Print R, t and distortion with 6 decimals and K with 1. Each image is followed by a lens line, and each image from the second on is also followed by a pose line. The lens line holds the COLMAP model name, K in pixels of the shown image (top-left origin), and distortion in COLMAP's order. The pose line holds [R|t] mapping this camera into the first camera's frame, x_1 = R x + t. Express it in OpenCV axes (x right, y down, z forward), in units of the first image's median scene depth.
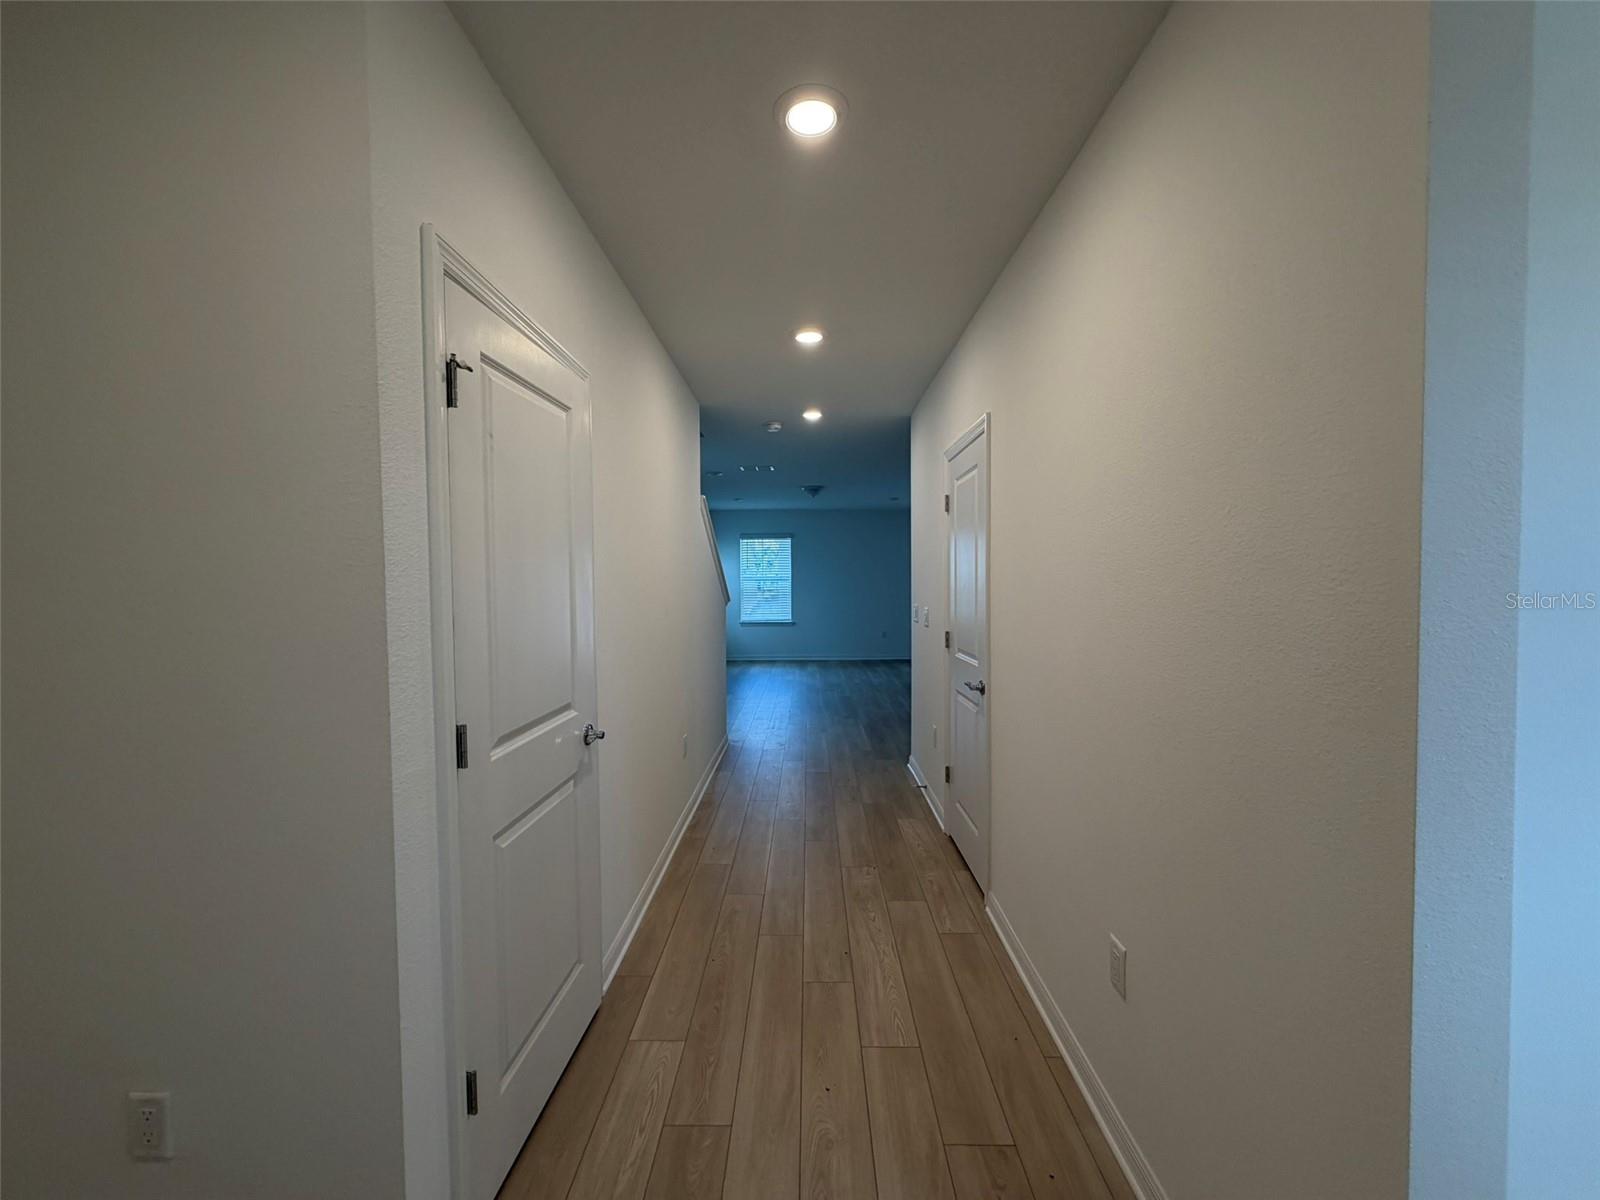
lens RADIAL K [[633.6, 0, 801.8], [0, 633.6, 596.9], [0, 0, 1]] dist [-0.002512, 0.000086]
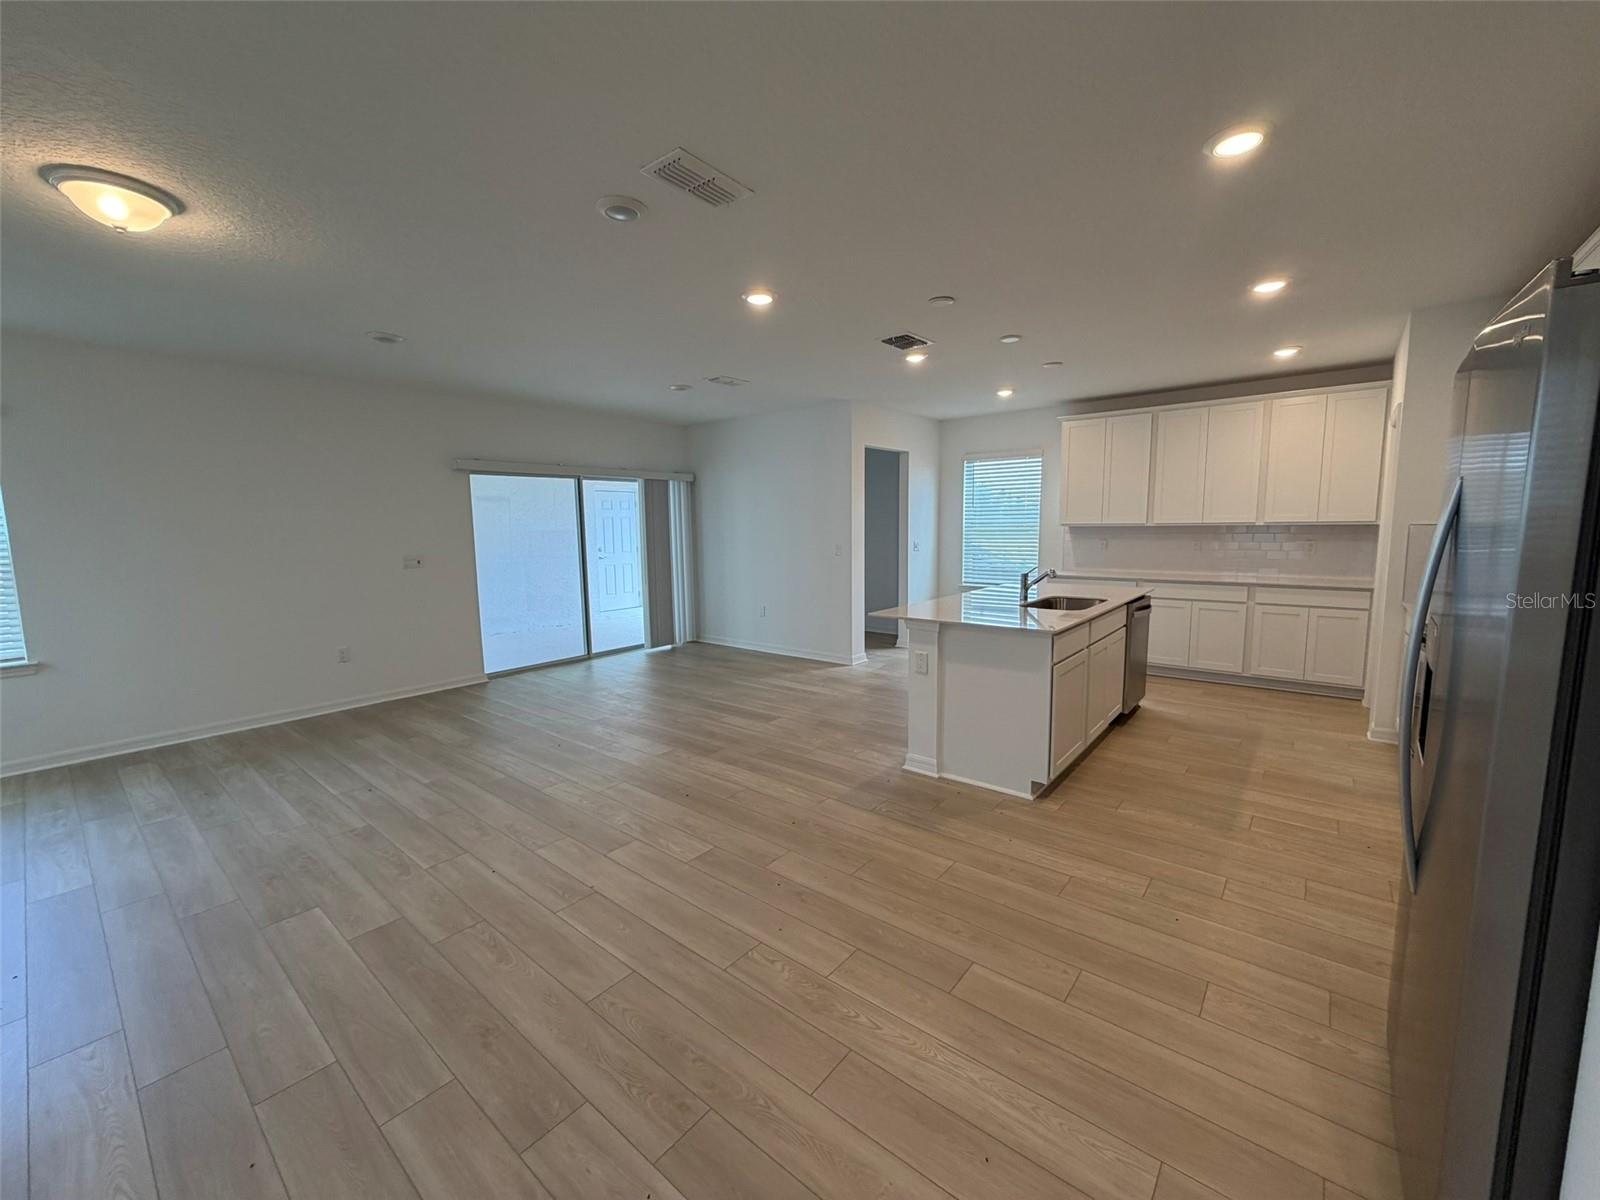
lens RADIAL K [[633.6, 0, 793.5], [0, 633.6, 599.0], [0, 0, 1]] dist [-0.002512, 0.000086]
pose [[0.625730, -0.100214, 0.773576, -0.017886], [0.039436, 0.994509, 0.096935, -0.014099], [-0.779042, -0.030149, 0.626246, 0.454320]]
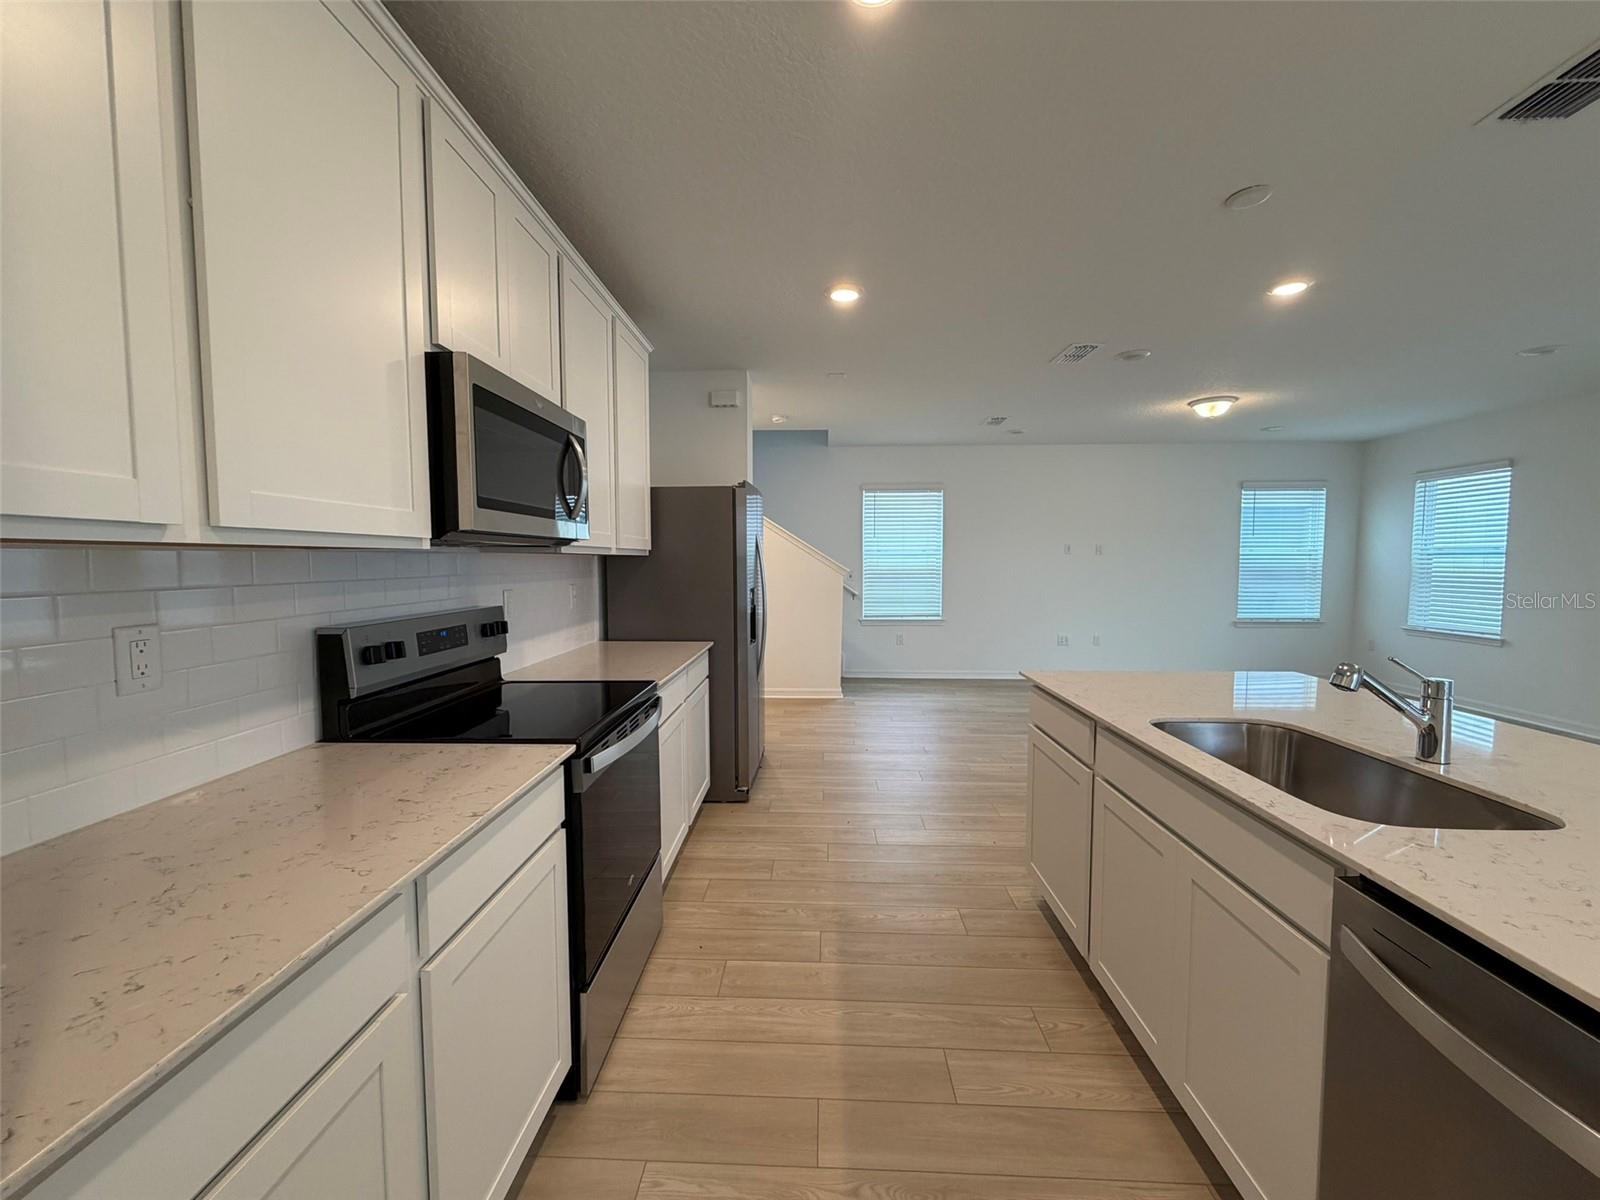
lens RADIAL K [[633.6, 0, 796.5], [0, 633.6, 597.8], [0, 0, 1]] dist [-0.002512, 0.000086]
pose [[-0.020192, 0.063445, -0.997781, 0.489450], [-0.029596, 0.997509, 0.064027, -0.007888], [0.999358, 0.030823, -0.018264, 0.460691]]
